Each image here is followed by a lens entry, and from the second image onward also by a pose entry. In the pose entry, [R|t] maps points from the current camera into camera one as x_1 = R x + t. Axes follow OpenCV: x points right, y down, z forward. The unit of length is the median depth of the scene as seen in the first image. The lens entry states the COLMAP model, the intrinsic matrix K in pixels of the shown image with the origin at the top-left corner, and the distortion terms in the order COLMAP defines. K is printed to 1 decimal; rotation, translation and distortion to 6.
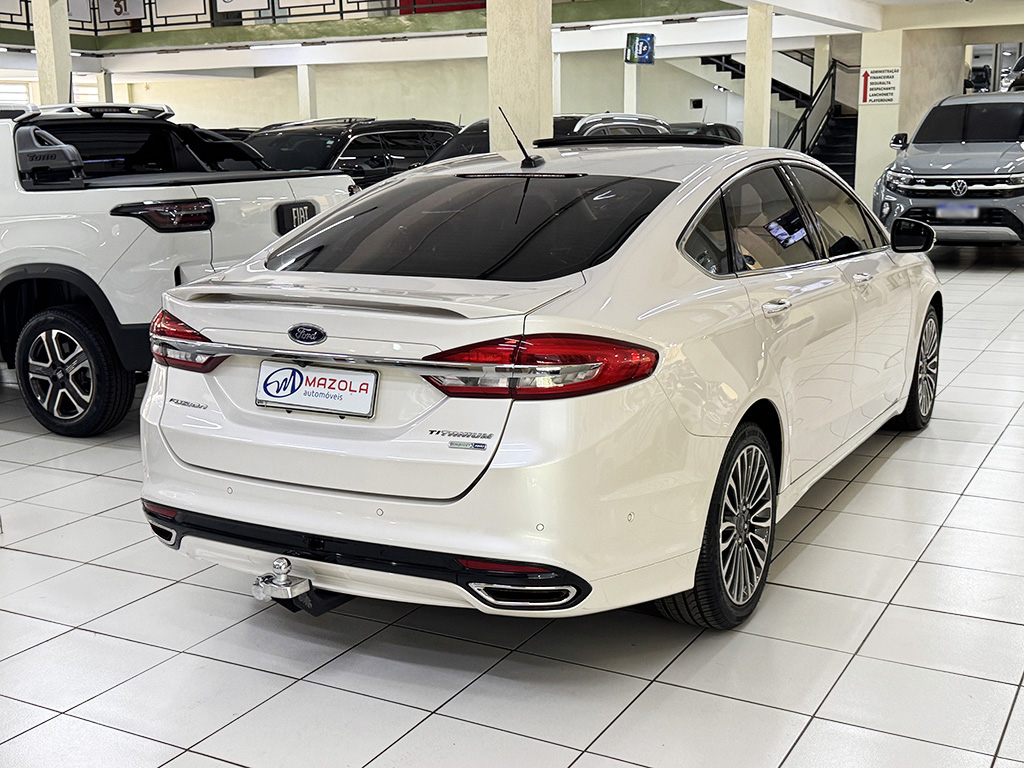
lens RADIAL K [[1202.0, 0, 505.7], [0, 1202.0, 389.4], [0, 0, 1]] dist [0.090454, 0.000000]
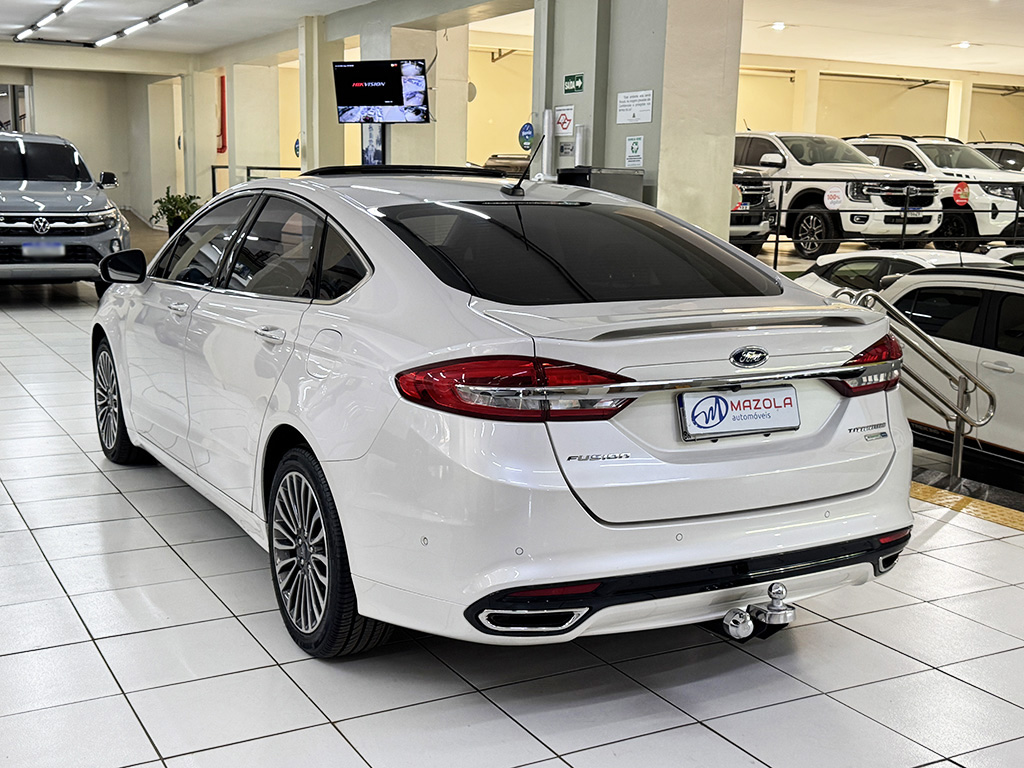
lens RADIAL K [[1202.0, 0, 481.6], [0, 1202.0, 386.1], [0, 0, 1]] dist [0.090454, 0.000000]
pose [[0.550821, -0.112637, 0.826988, -1.067214], [0.142566, 0.988987, 0.039745, -0.089333], [-0.822357, 0.096008, 0.560813, 0.600094]]
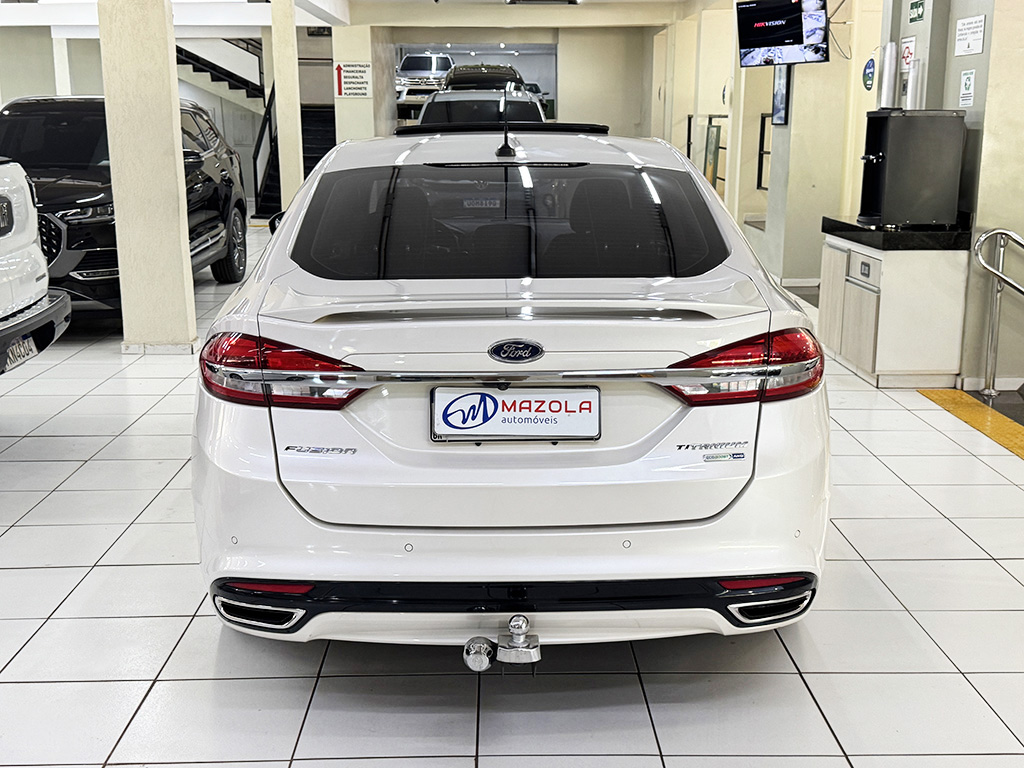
lens RADIAL K [[1202.0, 0, 502.3], [0, 1202.0, 382.1], [0, 0, 1]] dist [0.090454, 0.000000]
pose [[0.871130, -0.090084, 0.482718, -0.563039], [0.089036, 0.995711, 0.025140, -0.044330], [-0.482912, 0.021079, 0.875415, 0.248128]]
